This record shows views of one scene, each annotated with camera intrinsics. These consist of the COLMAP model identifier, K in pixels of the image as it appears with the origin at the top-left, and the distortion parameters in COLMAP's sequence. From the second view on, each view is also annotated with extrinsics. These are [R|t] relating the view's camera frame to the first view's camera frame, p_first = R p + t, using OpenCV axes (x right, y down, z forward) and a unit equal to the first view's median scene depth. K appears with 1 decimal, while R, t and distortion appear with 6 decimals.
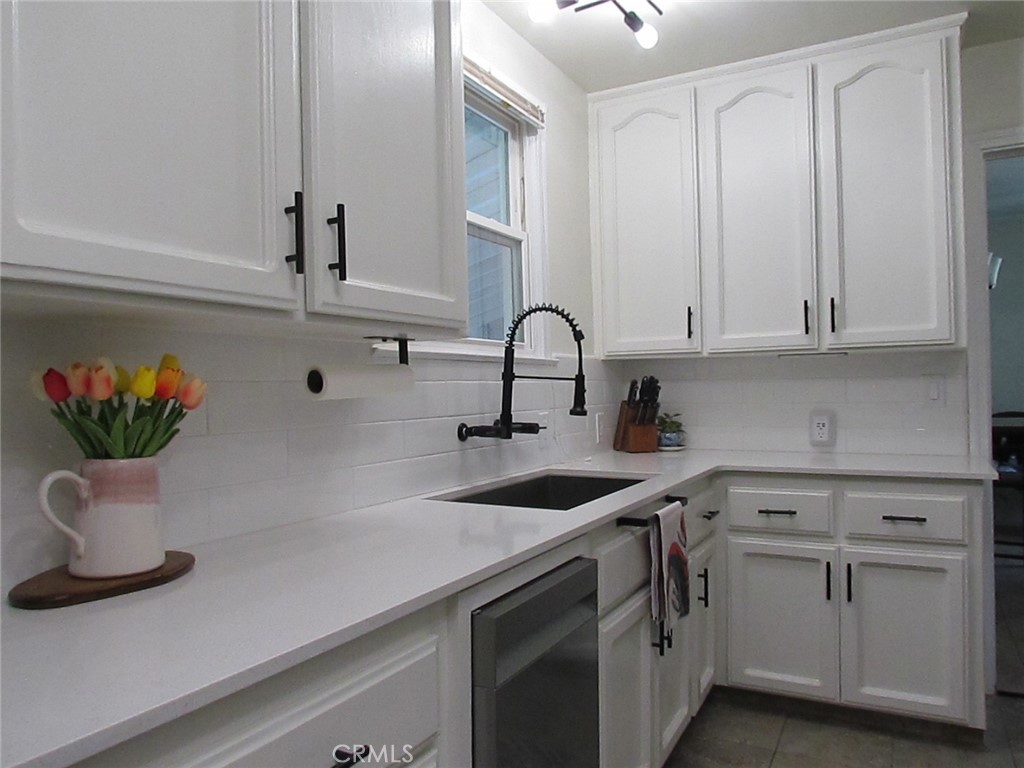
lens RADIAL K [[740.7, 0, 512.3], [0, 740.7, 382.6], [0, 0, 1]] dist [-0.014849, -0.002736]
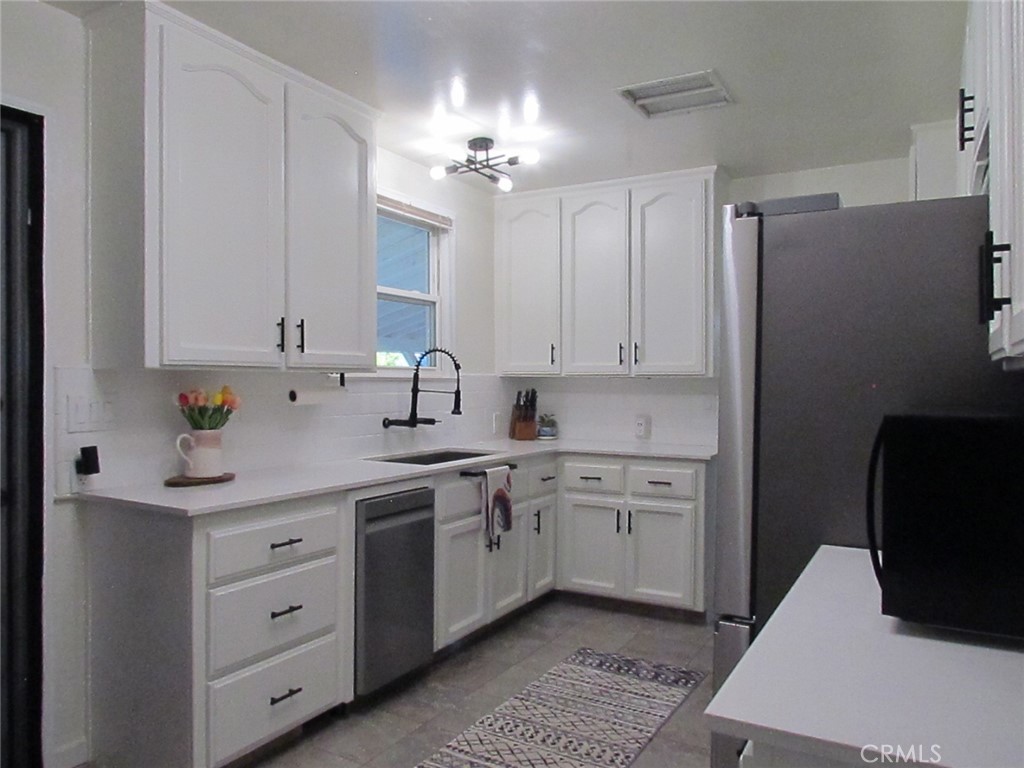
lens RADIAL K [[740.7, 0, 511.7], [0, 740.7, 389.3], [0, 0, 1]] dist [-0.014849, -0.002736]
pose [[0.999556, 0.022235, -0.019811, 0.238705], [-0.021890, 0.999608, 0.017463, -0.043436], [0.020192, -0.017022, 0.999651, -0.650648]]
